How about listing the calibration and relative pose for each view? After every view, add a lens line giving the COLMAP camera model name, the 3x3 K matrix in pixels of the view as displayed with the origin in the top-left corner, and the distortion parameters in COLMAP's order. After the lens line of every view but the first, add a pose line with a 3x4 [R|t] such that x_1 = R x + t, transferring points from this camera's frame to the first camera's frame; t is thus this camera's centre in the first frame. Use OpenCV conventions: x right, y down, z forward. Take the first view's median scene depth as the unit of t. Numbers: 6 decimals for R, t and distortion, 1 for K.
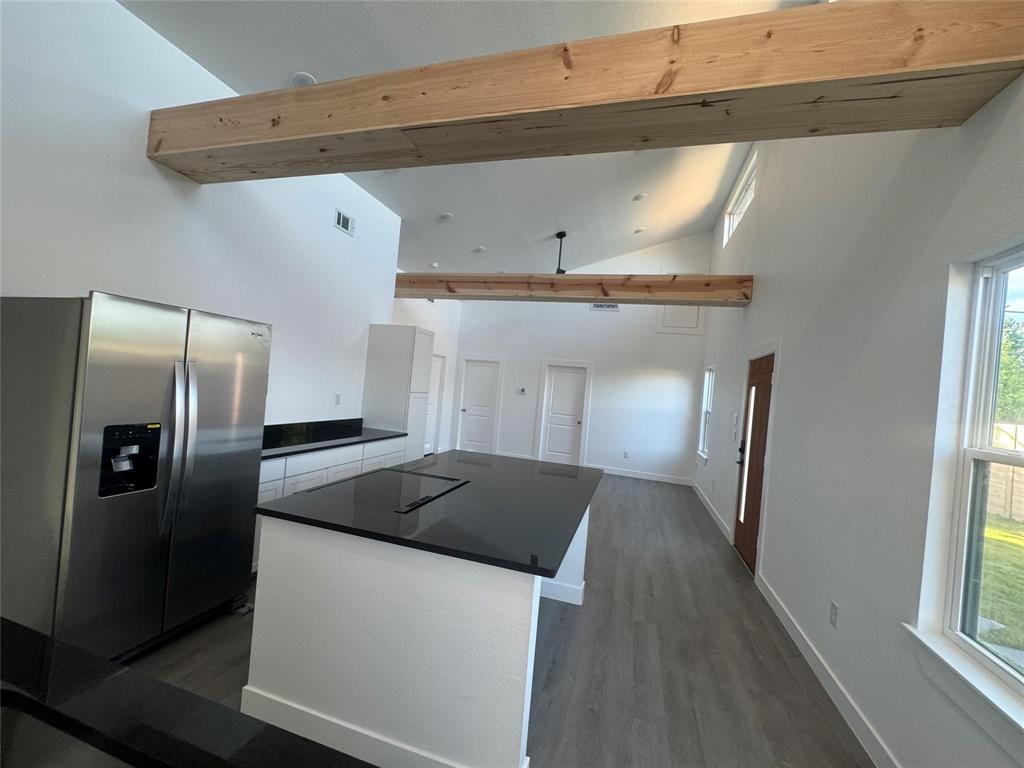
lens RADIAL K [[412.1, 0, 513.2], [0, 412.1, 382.6], [0, 0, 1]] dist [-0.003811, 0.000227]
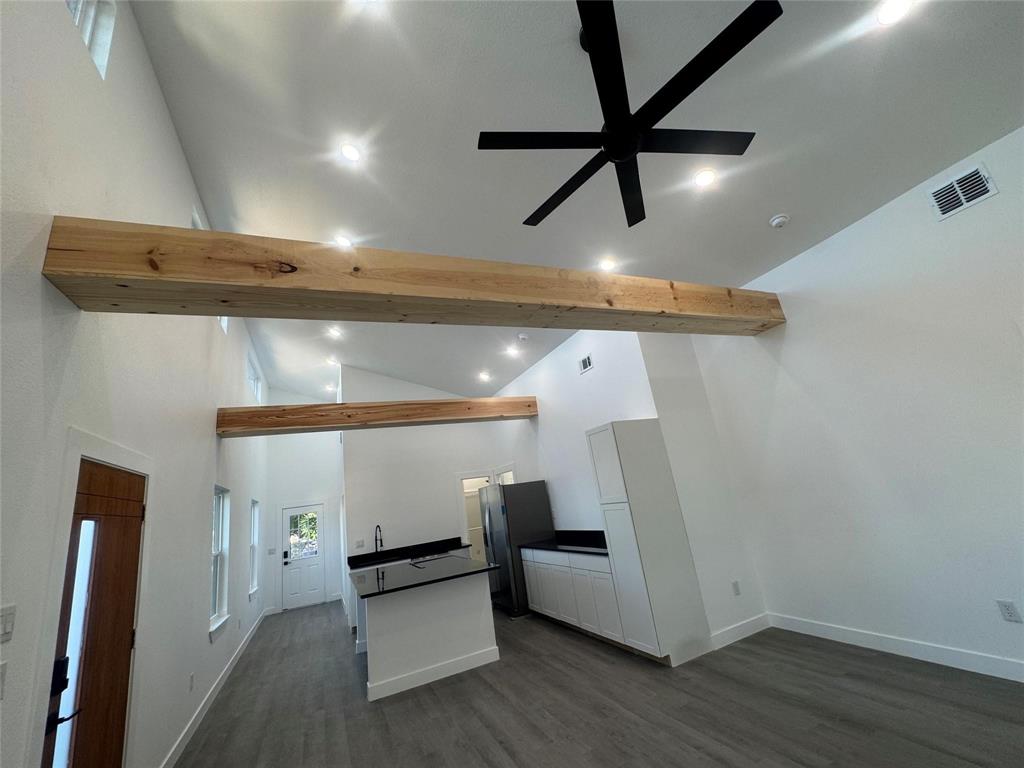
lens RADIAL K [[412.1, 0, 513.2], [0, 412.1, 382.6], [0, 0, 1]] dist [-0.003811, 0.000227]
pose [[-0.758469, -0.154915, -0.633029, 0.719043], [0.084298, 0.939857, -0.331004, 0.079047], [0.646234, -0.304419, -0.699793, 2.284380]]
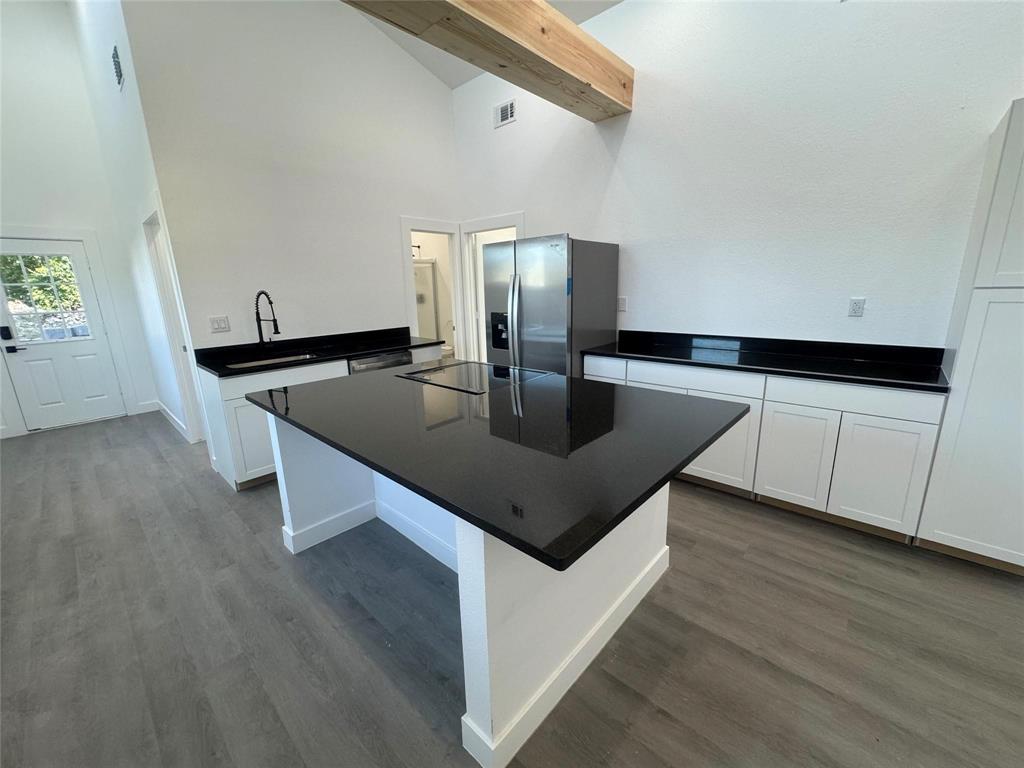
lens RADIAL K [[412.1, 0, 513.2], [0, 412.1, 382.6], [0, 0, 1]] dist [-0.003811, 0.000227]
pose [[-0.436522, 0.134084, -0.889646, 0.444475], [-0.001778, 0.988702, 0.149886, 0.079764], [0.899692, 0.067010, -0.431352, 1.113141]]
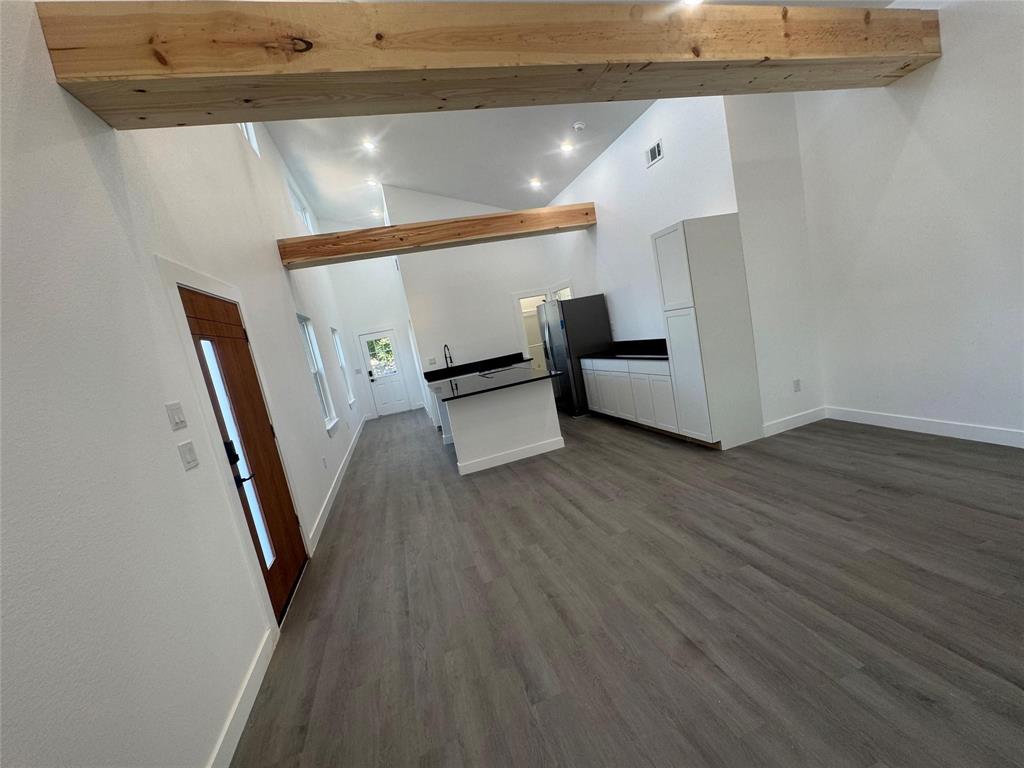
lens RADIAL K [[412.1, 0, 513.2], [0, 412.1, 382.6], [0, 0, 1]] dist [-0.003811, 0.000227]
pose [[-0.835252, 0.140338, -0.531657, 0.724388], [0.122229, 0.990078, 0.069318, 0.105236], [0.536110, -0.007086, -0.844118, 2.260166]]
